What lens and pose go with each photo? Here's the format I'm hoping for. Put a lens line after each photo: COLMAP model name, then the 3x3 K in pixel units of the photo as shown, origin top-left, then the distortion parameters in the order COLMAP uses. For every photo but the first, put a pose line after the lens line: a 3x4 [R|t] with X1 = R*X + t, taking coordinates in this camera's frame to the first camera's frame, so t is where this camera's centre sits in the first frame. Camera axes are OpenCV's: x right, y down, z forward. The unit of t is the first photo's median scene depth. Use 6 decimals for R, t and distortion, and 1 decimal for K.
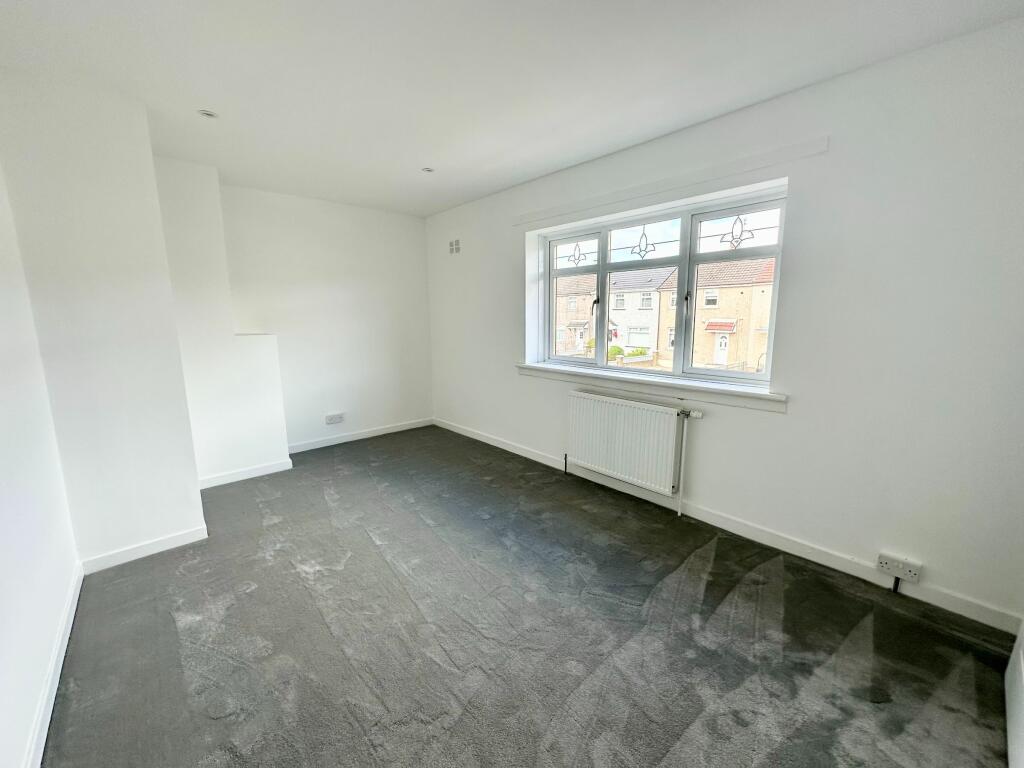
lens RADIAL K [[406.8, 0, 512.0], [0, 406.8, 384.0], [0, 0, 1]] dist [0.001466, 0.000170]
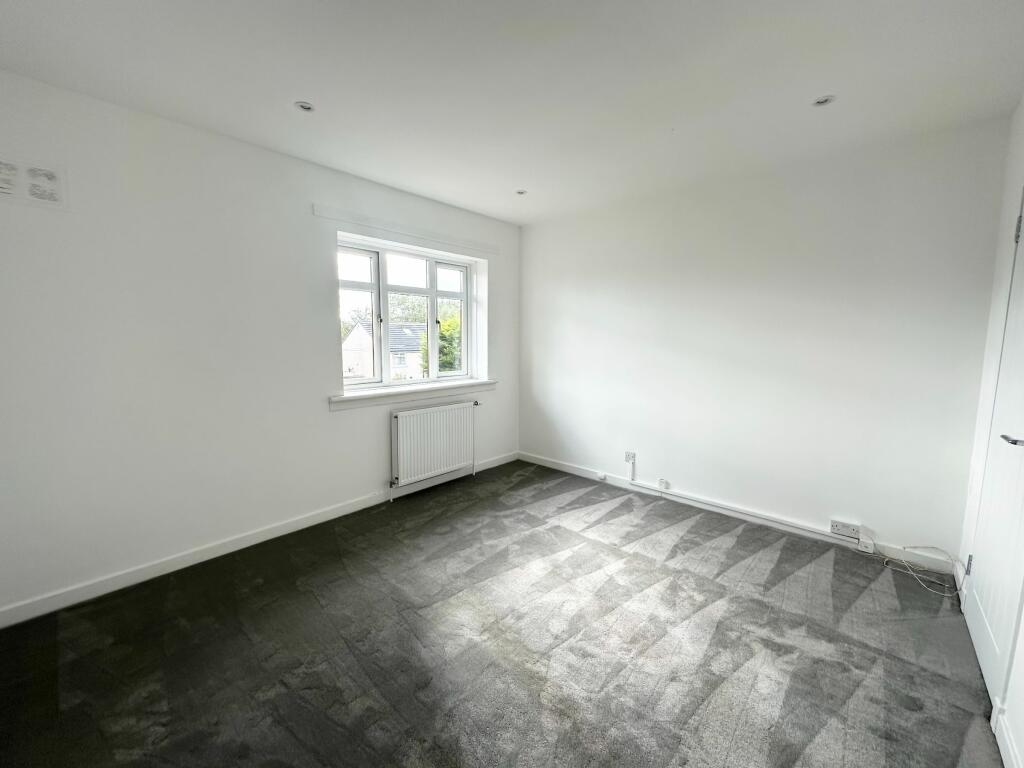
lens RADIAL K [[406.8, 0, 512.0], [0, 406.8, 384.0], [0, 0, 1]] dist [0.001466, 0.000170]
pose [[-0.107742, -0.106420, 0.988467, -0.911738], [0.158893, 0.979631, 0.122788, -0.132939], [-0.981399, 0.170290, -0.088638, 0.883858]]
